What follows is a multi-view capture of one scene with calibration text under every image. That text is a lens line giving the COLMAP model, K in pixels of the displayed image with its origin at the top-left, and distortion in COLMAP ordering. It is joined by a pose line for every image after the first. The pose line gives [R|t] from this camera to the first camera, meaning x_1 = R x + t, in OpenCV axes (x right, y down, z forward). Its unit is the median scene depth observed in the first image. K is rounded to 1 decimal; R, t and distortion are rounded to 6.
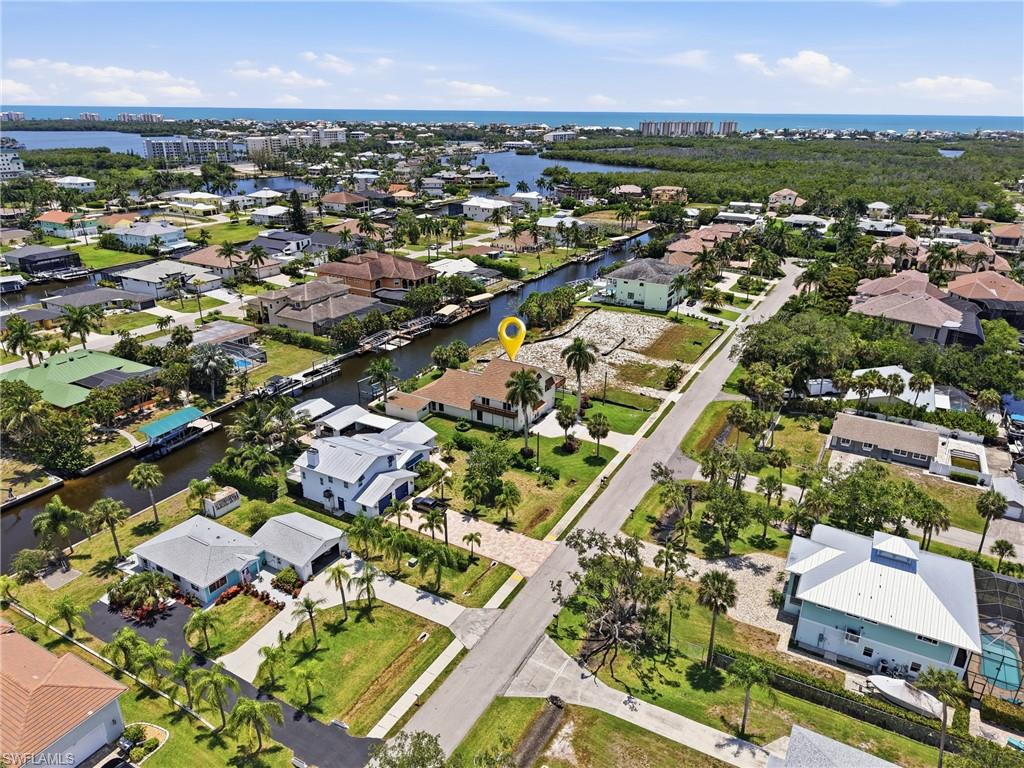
lens RADIAL K [[682.2, 0, 515.2], [0, 682.2, 382.6], [0, 0, 1]] dist [0.003666, -0.002517]
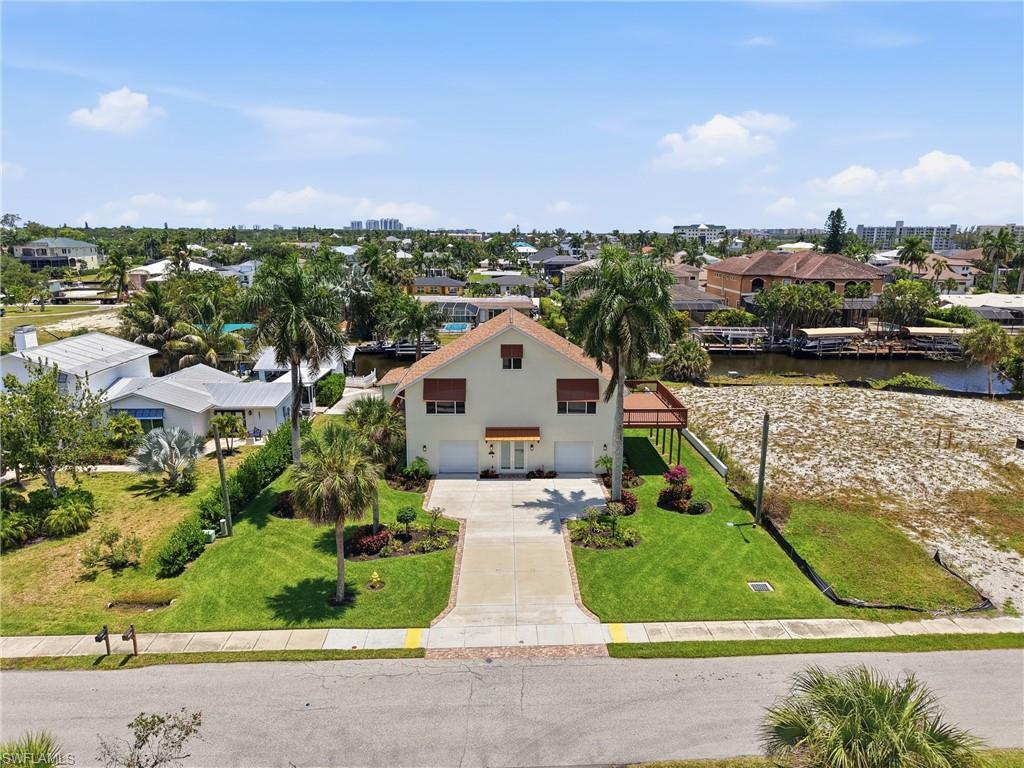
lens RADIAL K [[682.2, 0, 515.2], [0, 682.2, 382.6], [0, 0, 1]] dist [0.003666, -0.002517]
pose [[0.516968, 0.178597, -0.837166, 0.322177], [-0.316291, 0.948636, 0.007061, 0.002812], [0.795427, 0.261138, 0.546903, 0.762716]]
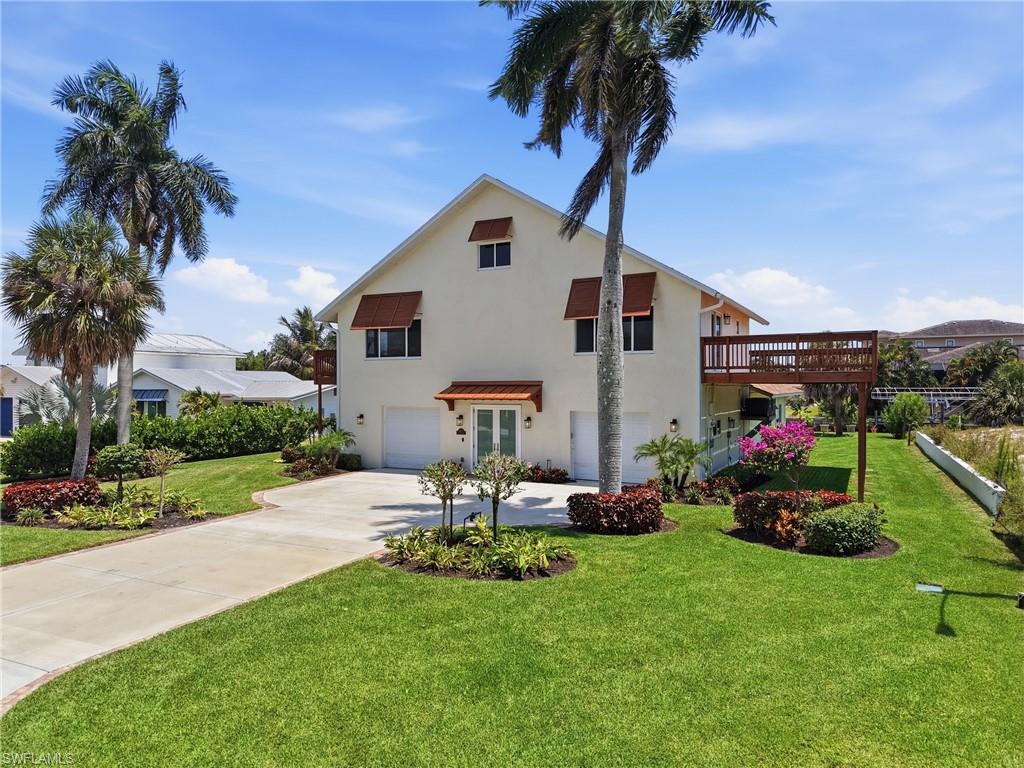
lens RADIAL K [[691.5, 0, 514.4], [0, 691.5, 385.4], [0, 0, 1]] dist [-0.005729, -0.002469]
pose [[0.051103, -0.009934, -0.998644, 0.215637], [-0.367728, 0.929510, -0.028064, 0.031918], [0.928528, 0.368663, 0.043848, 0.956997]]
